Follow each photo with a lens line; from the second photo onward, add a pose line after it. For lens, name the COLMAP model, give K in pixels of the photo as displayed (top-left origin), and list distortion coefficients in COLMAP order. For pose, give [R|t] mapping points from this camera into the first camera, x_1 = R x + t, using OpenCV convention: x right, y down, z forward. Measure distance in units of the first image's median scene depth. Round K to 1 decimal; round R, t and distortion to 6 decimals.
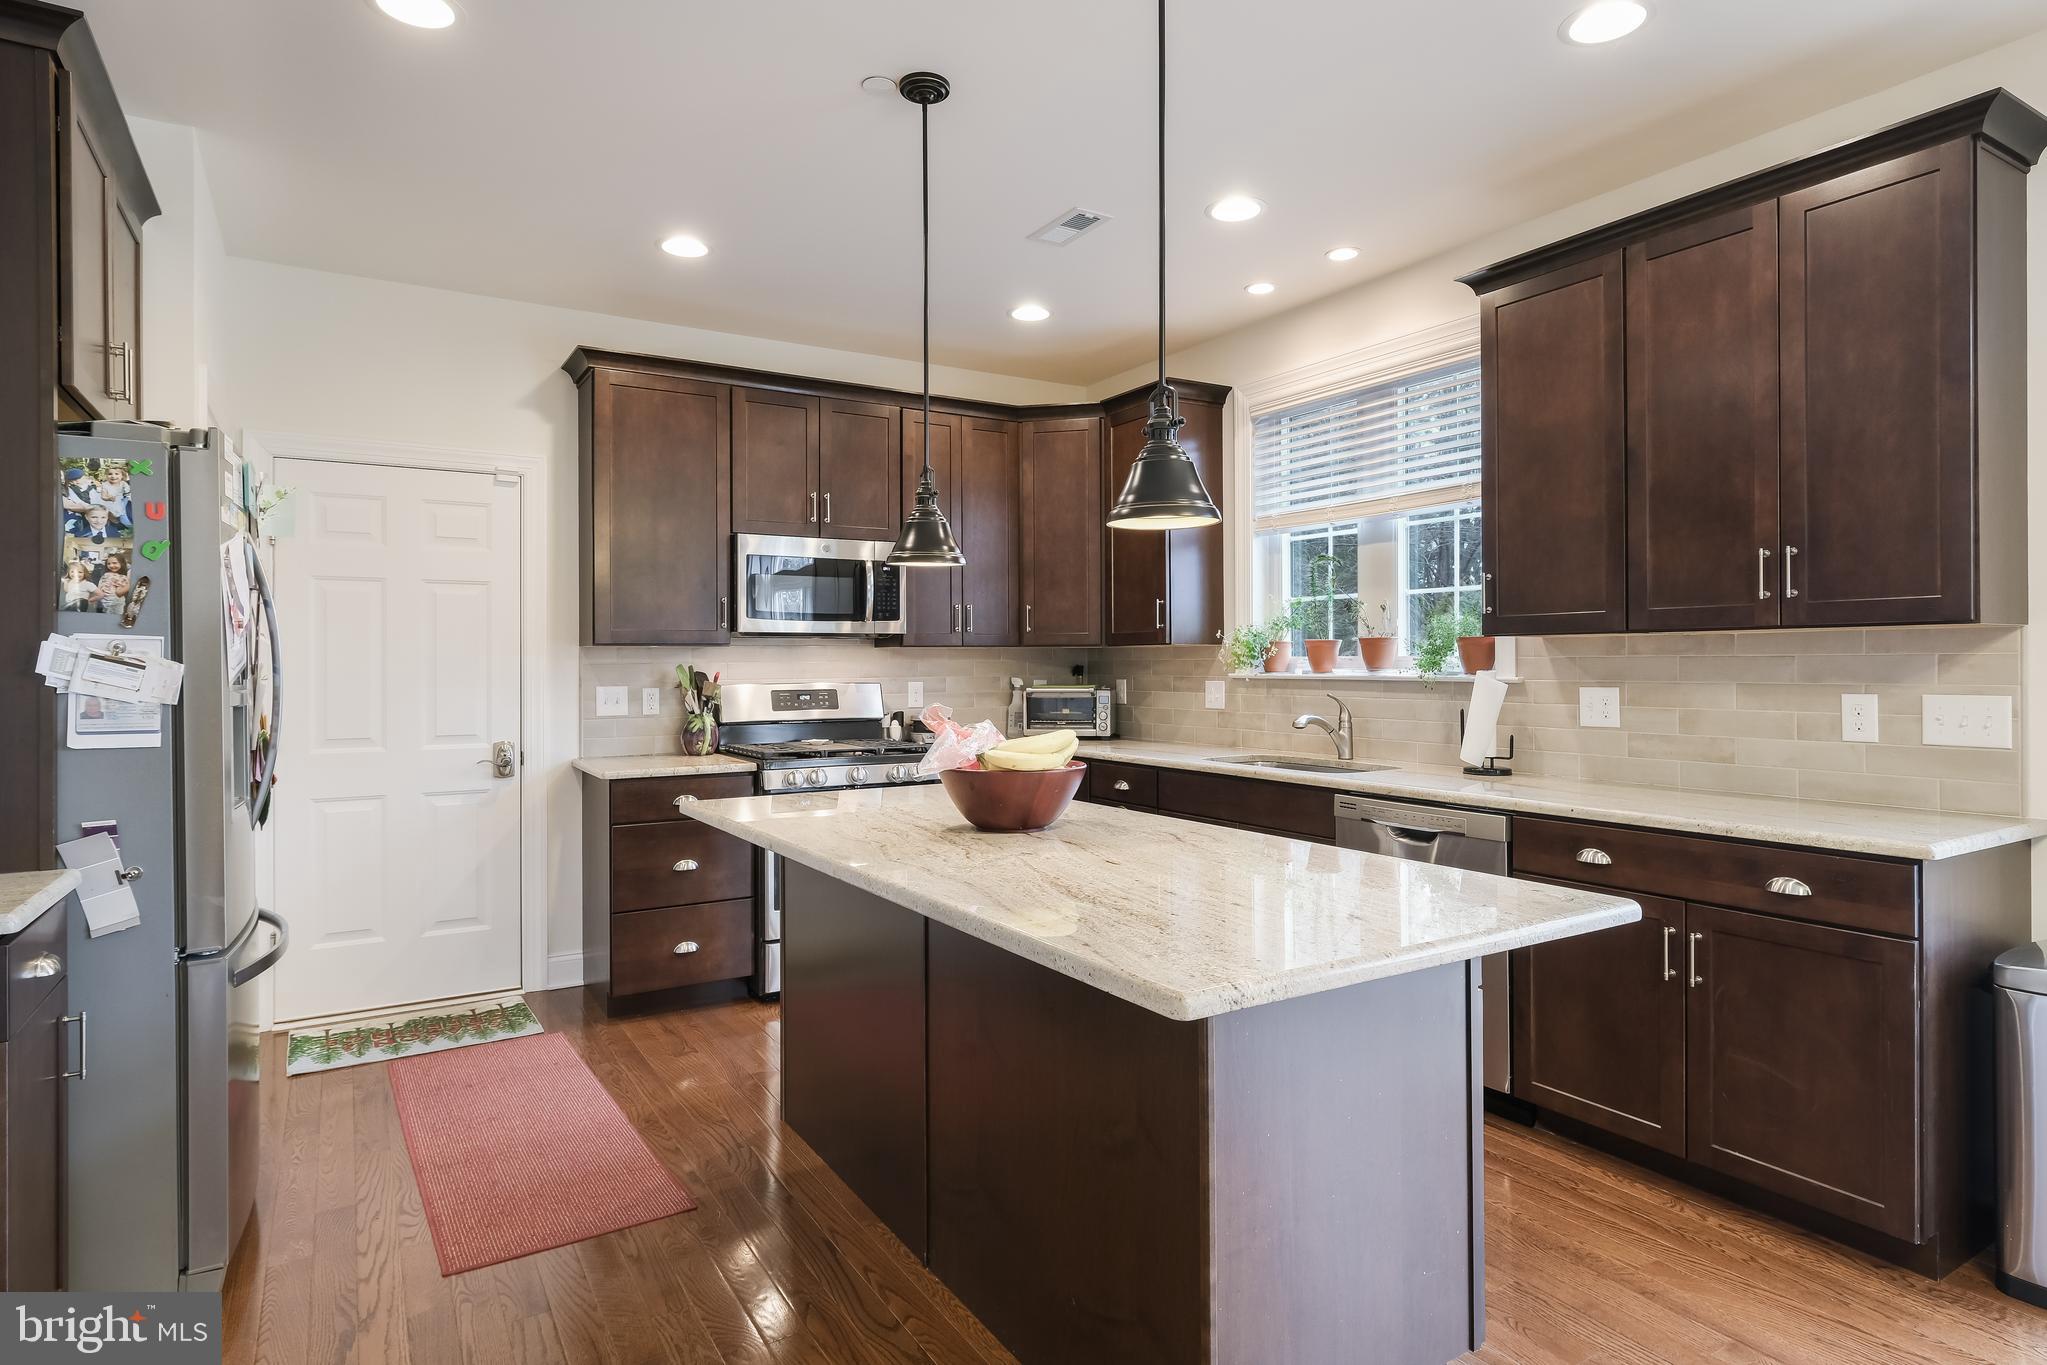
lens RADIAL K [[1127.5, 0, 1009.5], [0, 1127.5, 653.7], [0, 0, 1]] dist [0.006869, 0.000152]
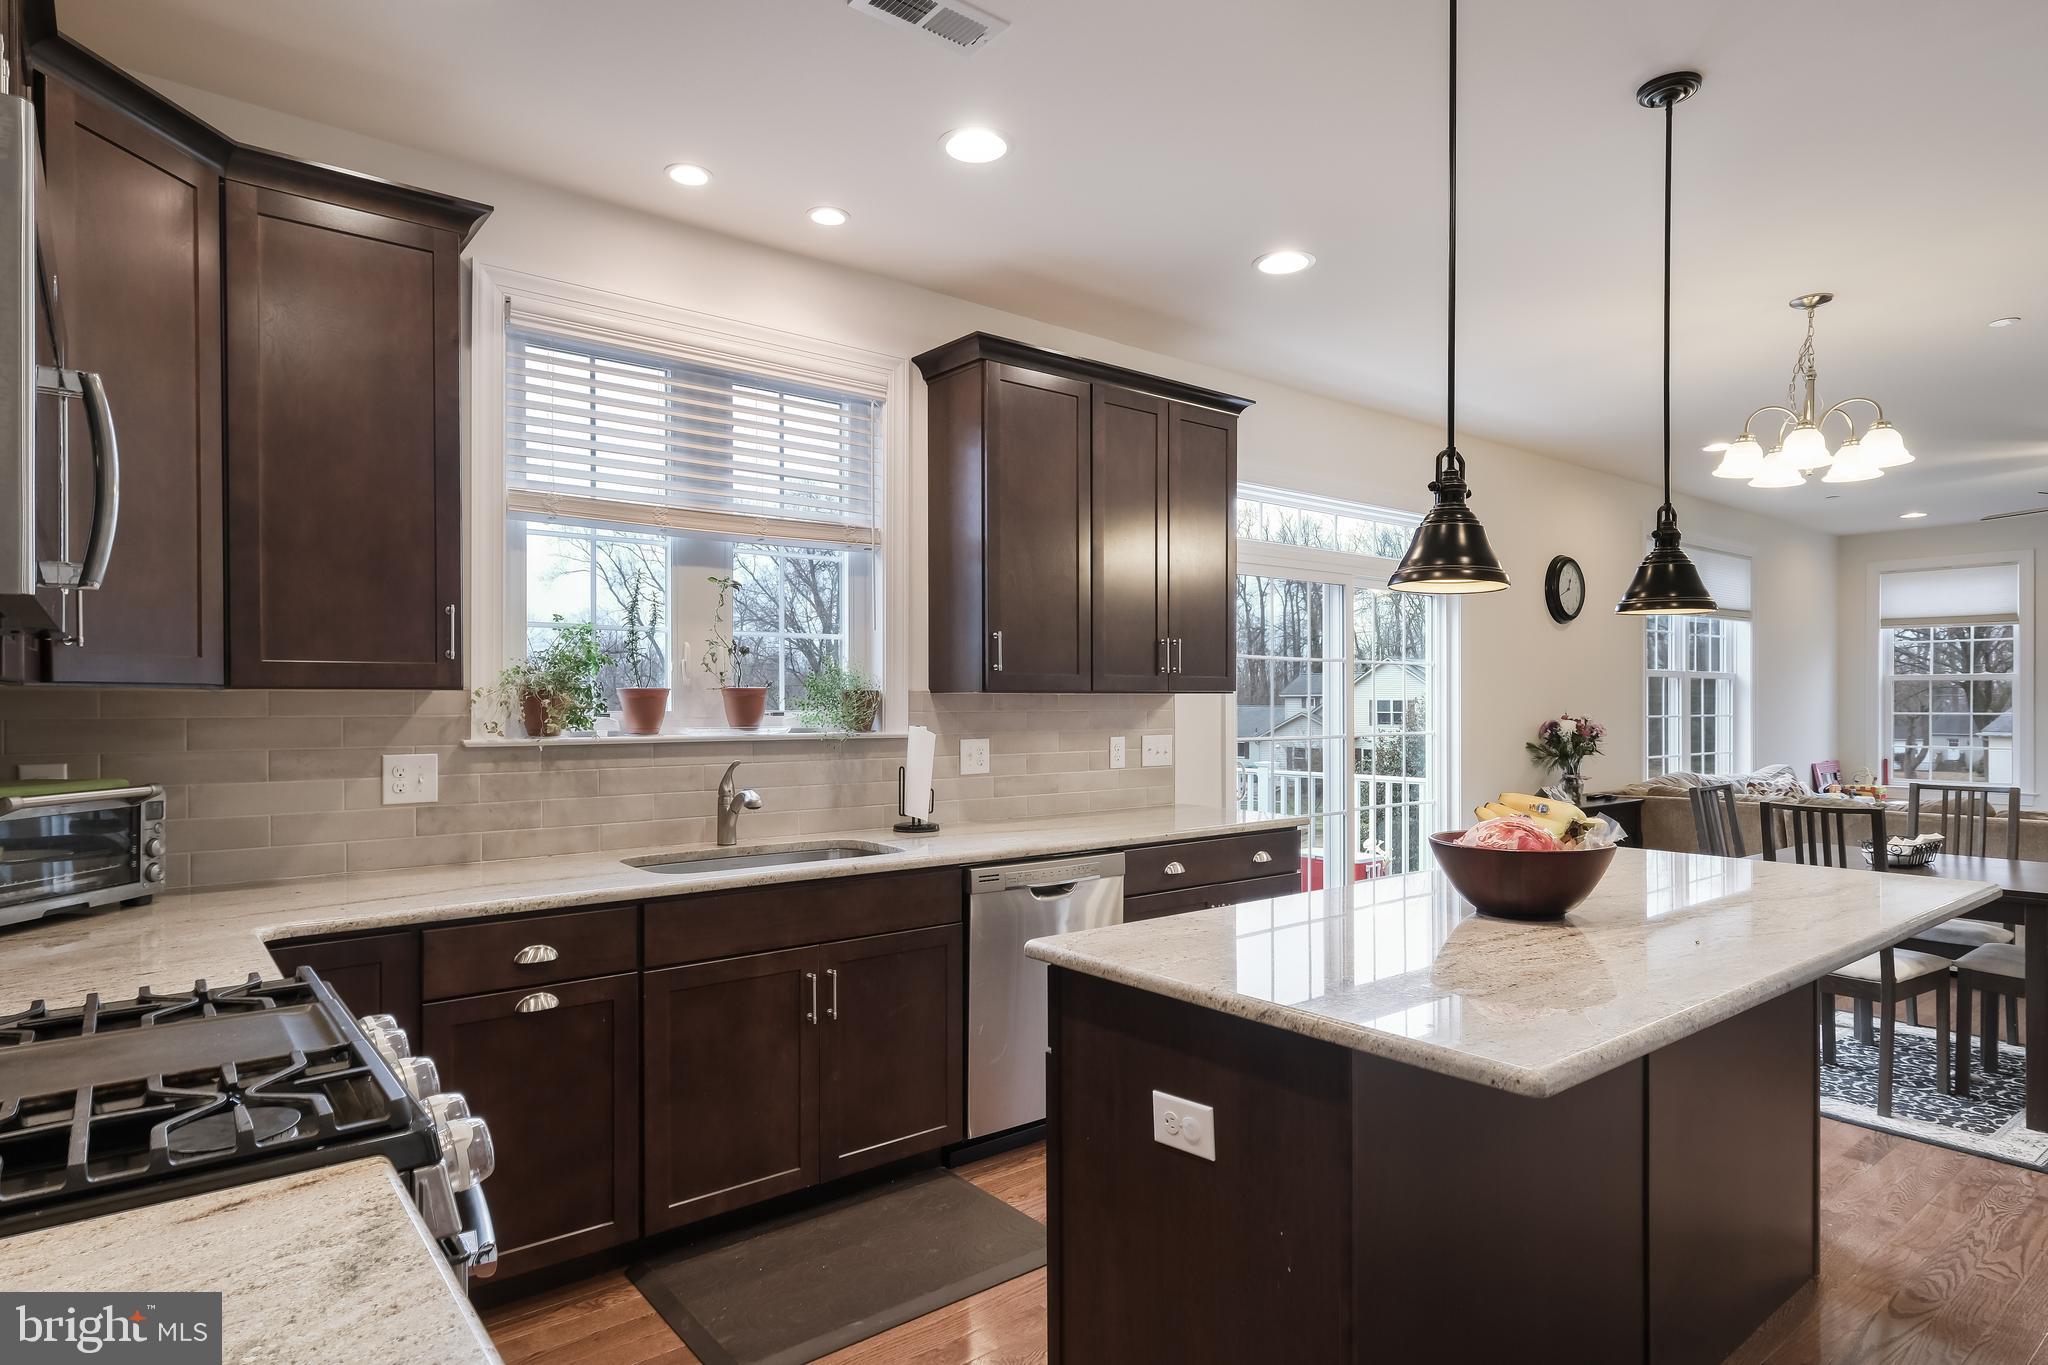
lens RADIAL K [[1128.1, 0, 1025.9], [0, 1128.1, 701.7], [0, 0, 1]] dist [0.006869, 0.000152]
pose [[-0.134191, 0.003012, 0.990951, -0.578996], [-0.007939, 0.999960, -0.004115, -0.003219], [-0.990924, -0.008419, -0.134162, 1.058963]]
